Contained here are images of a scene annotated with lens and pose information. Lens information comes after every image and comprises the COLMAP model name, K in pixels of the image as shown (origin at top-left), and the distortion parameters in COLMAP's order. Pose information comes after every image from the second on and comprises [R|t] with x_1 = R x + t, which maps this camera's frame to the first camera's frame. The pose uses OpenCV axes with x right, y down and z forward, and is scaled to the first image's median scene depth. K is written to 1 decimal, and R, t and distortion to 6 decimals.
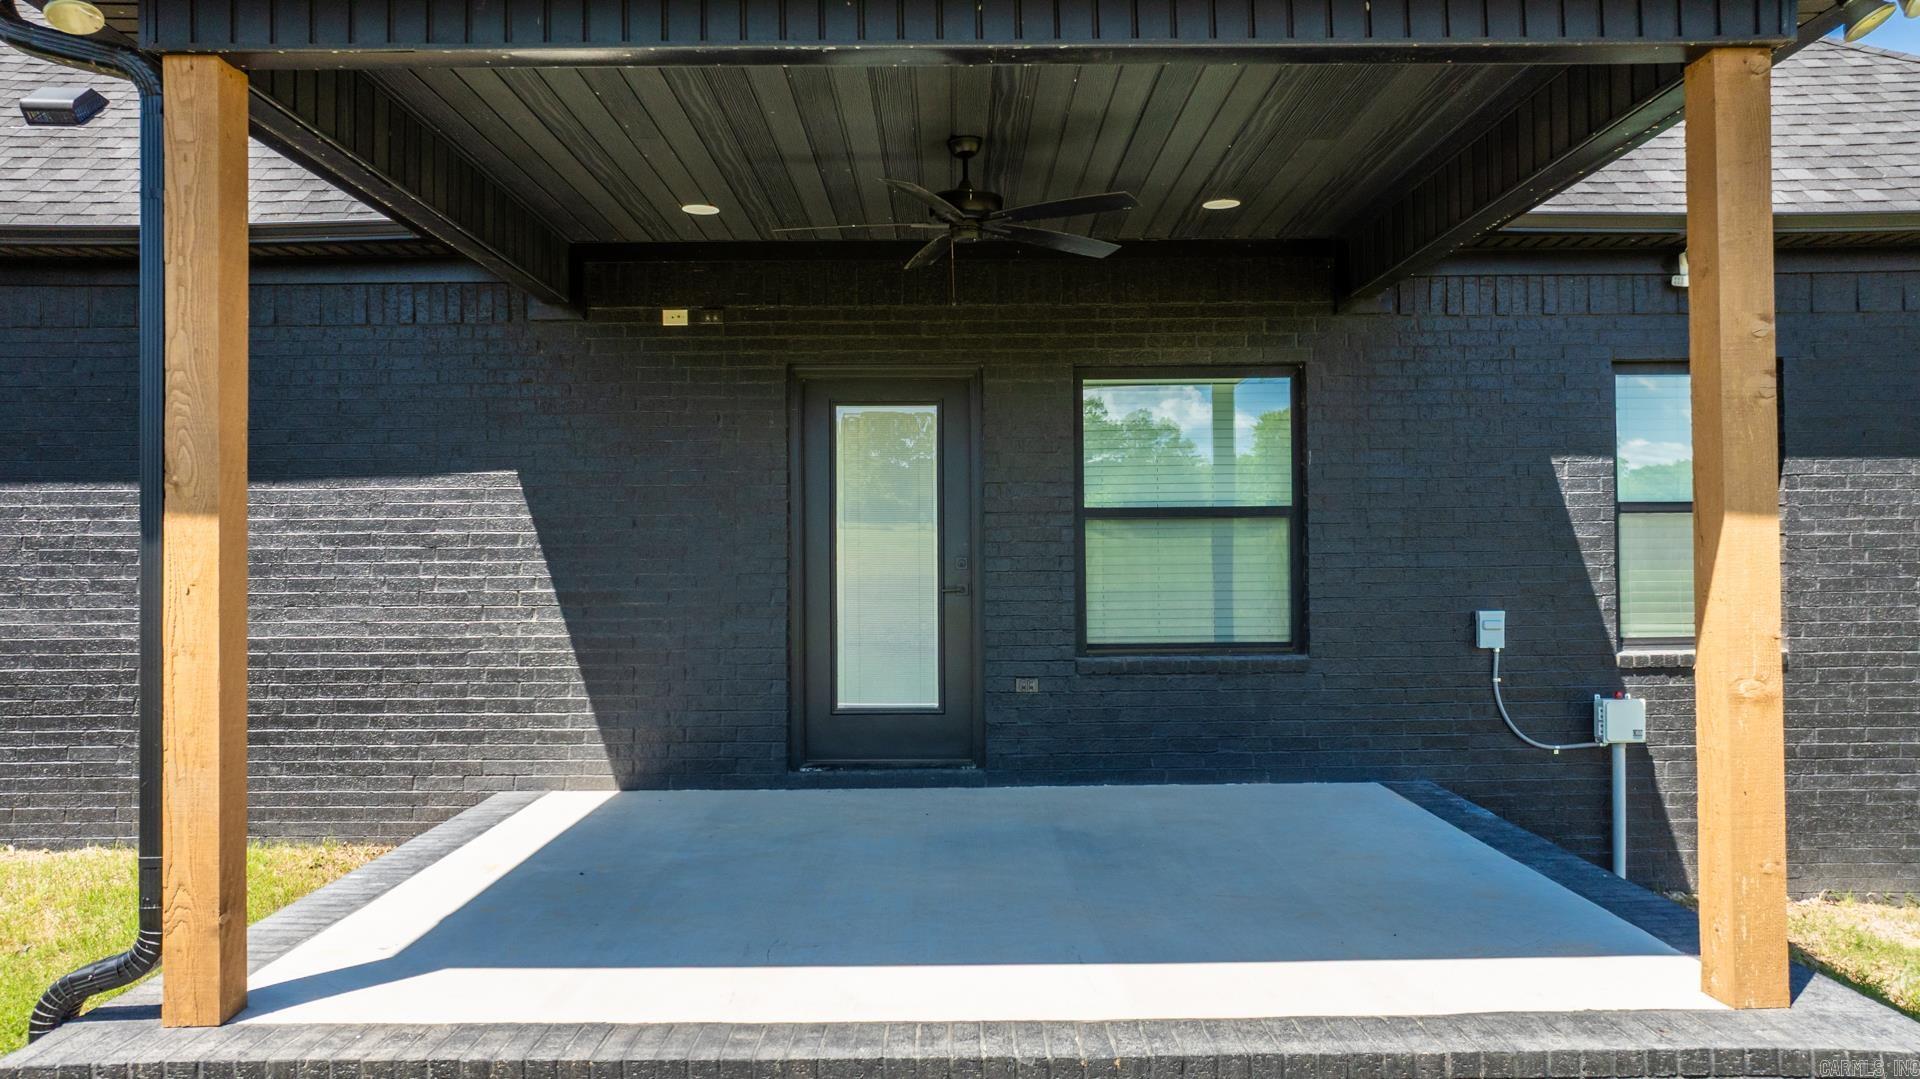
lens RADIAL K [[1431.7, 0, 960.0], [0, 1431.7, 539.5], [0, 0, 1]] dist [-0.064521, 0.002736]
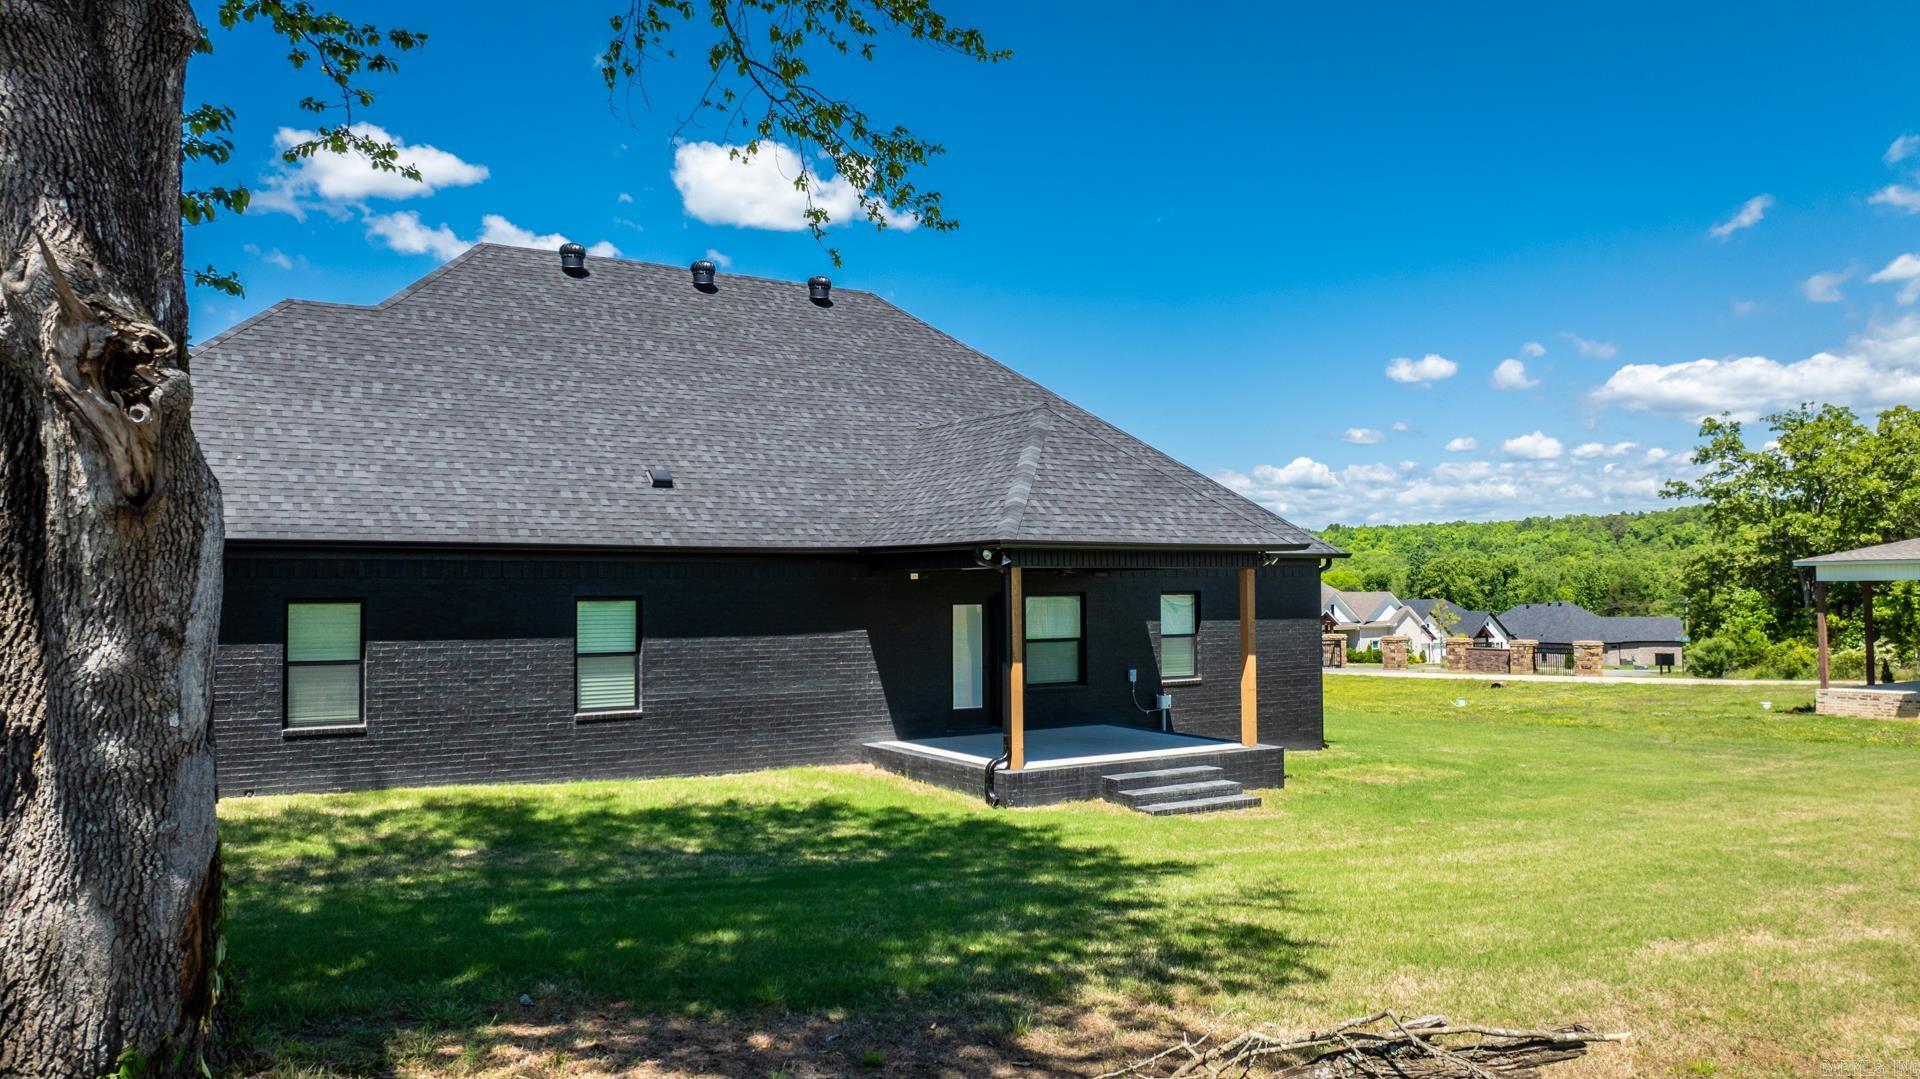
lens RADIAL K [[1431.7, 0, 960.0], [0, 1431.7, 539.5], [0, 0, 1]] dist [-0.064521, 0.002736]
pose [[0.832108, 0.021022, 0.554214, -1.732497], [-0.002780, 0.999427, -0.033735, -0.132223], [-0.554606, 0.026530, 0.831690, -1.466111]]
